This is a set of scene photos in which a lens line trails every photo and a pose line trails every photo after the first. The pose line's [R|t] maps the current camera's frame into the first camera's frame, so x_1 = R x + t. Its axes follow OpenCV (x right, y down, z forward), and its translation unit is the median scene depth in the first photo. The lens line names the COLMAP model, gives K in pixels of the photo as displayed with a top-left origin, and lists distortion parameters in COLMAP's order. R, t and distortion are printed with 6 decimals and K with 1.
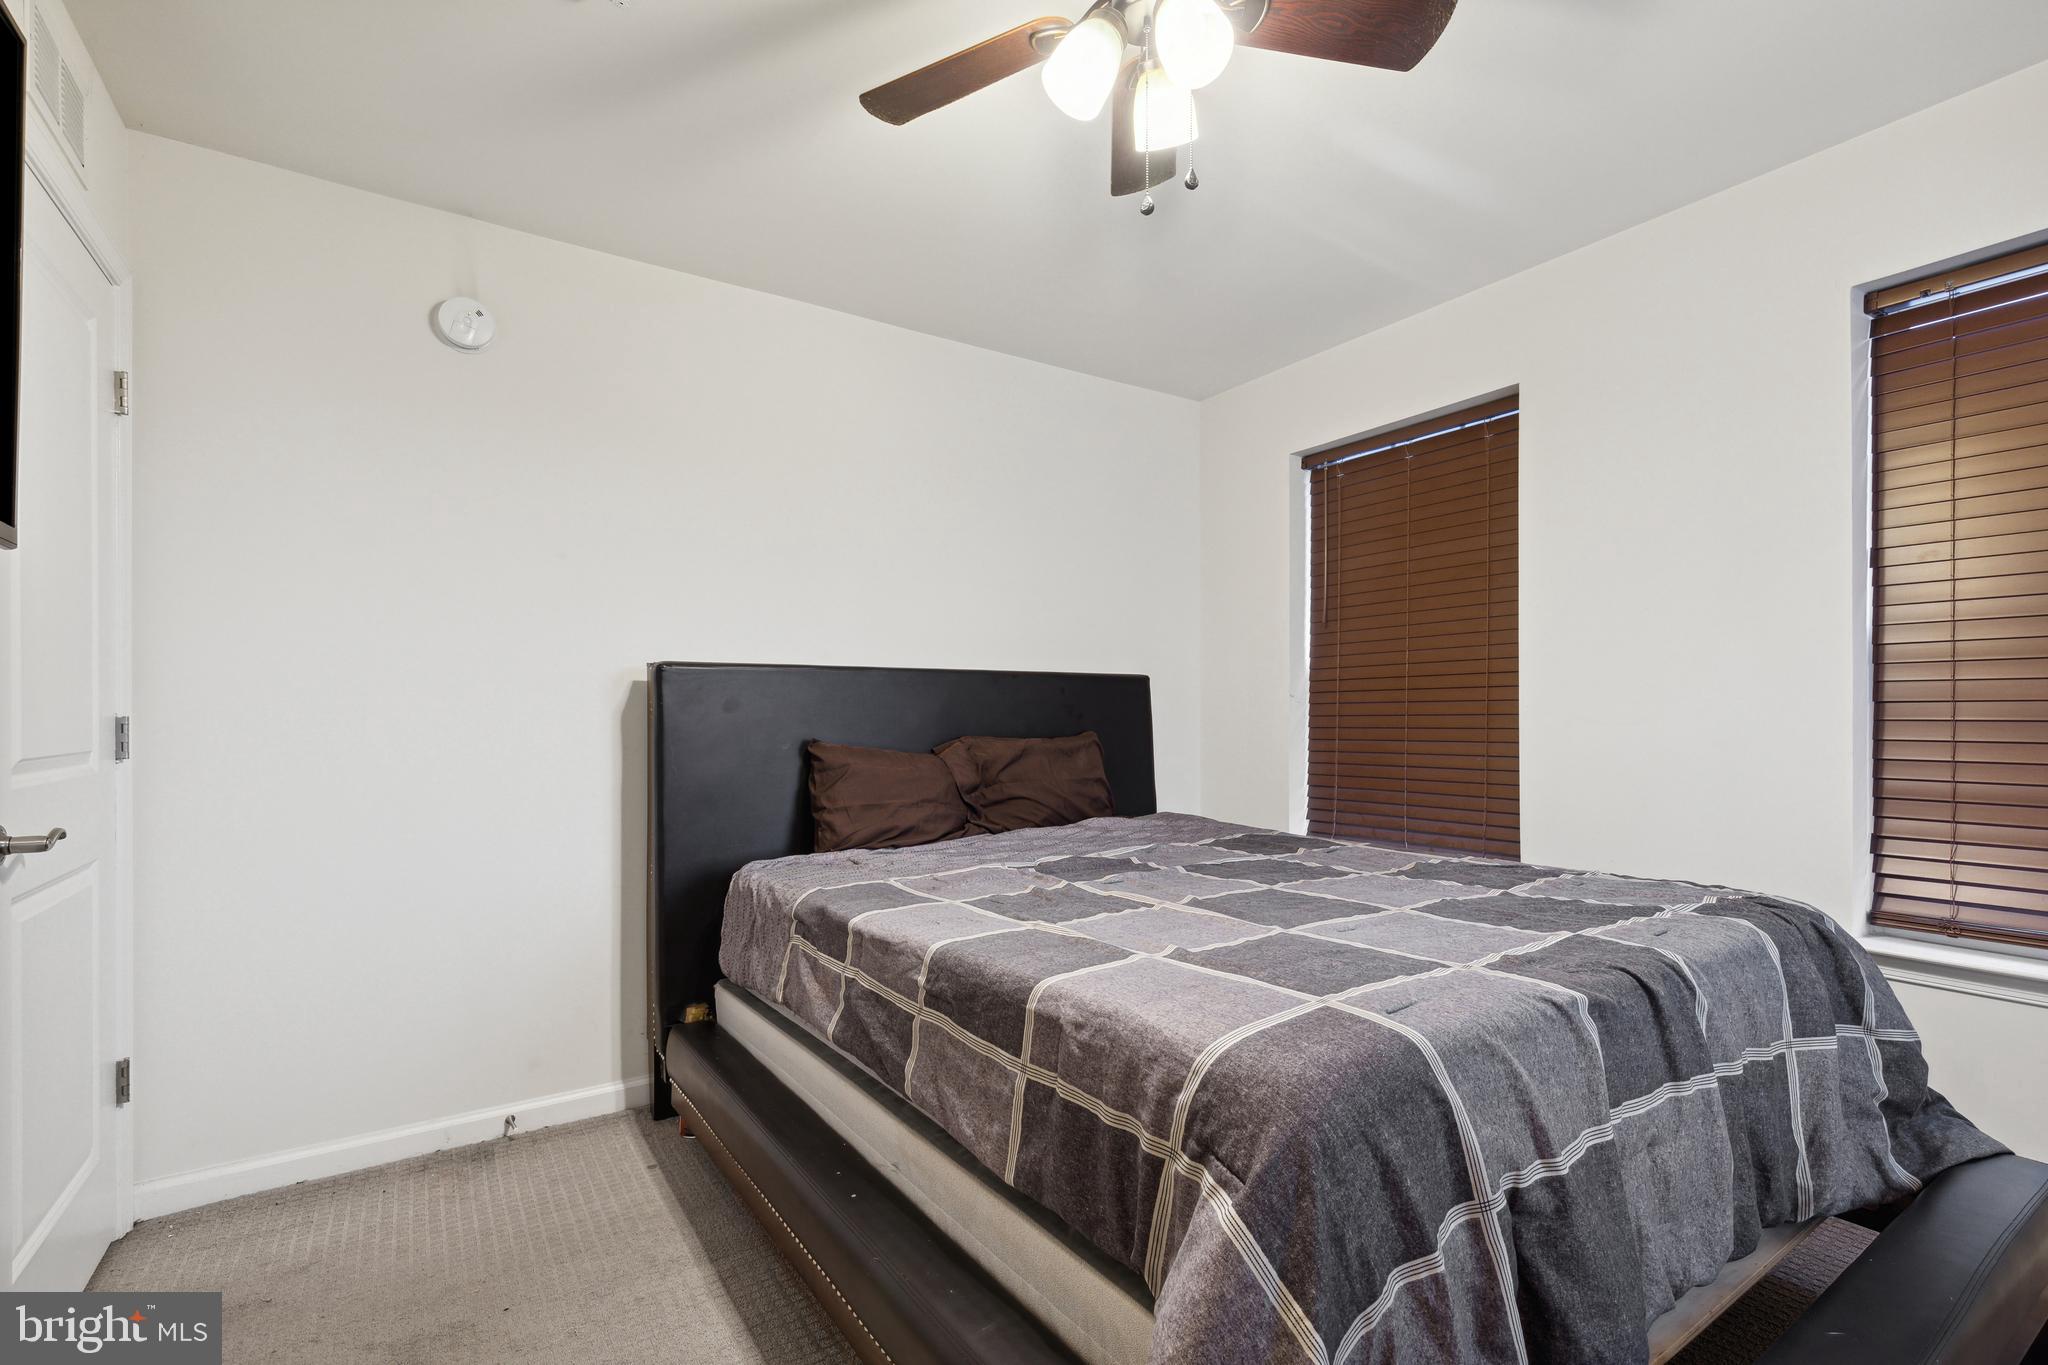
lens RADIAL K [[928.8, 0, 1006.9], [0, 928.8, 720.7], [0, 0, 1]] dist [0.008295, -0.002055]
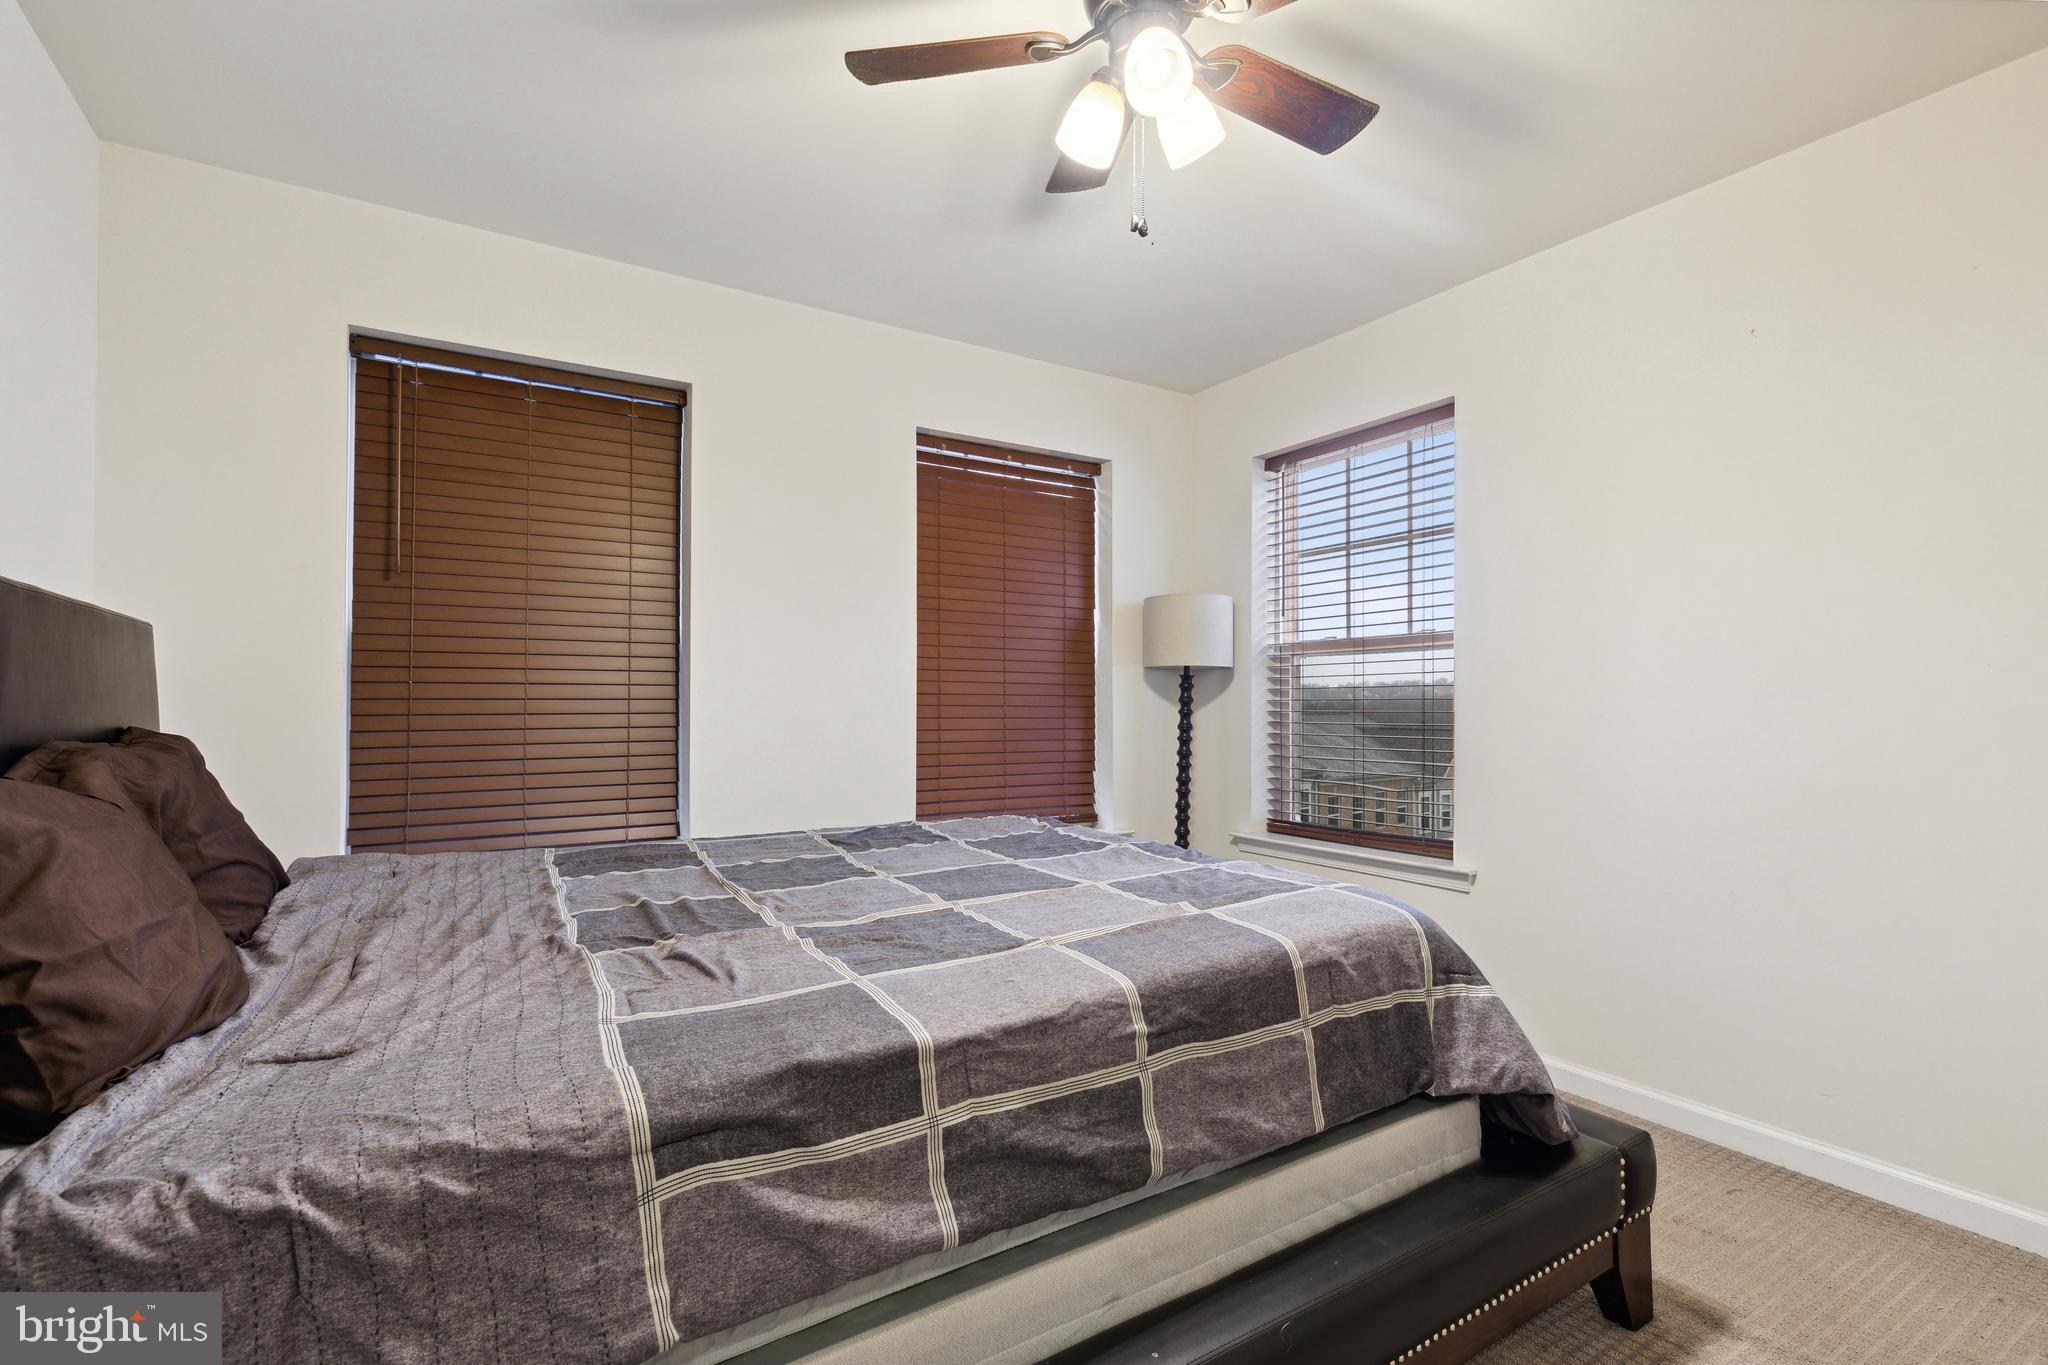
lens RADIAL K [[928.8, 0, 1016.4], [0, 928.8, 693.8], [0, 0, 1]] dist [0.008295, -0.002055]
pose [[0.035998, 0.014995, 0.999239, -0.806561], [0.005291, 0.999871, -0.015195, 0.002771], [-0.999338, 0.005834, 0.035914, 0.962516]]
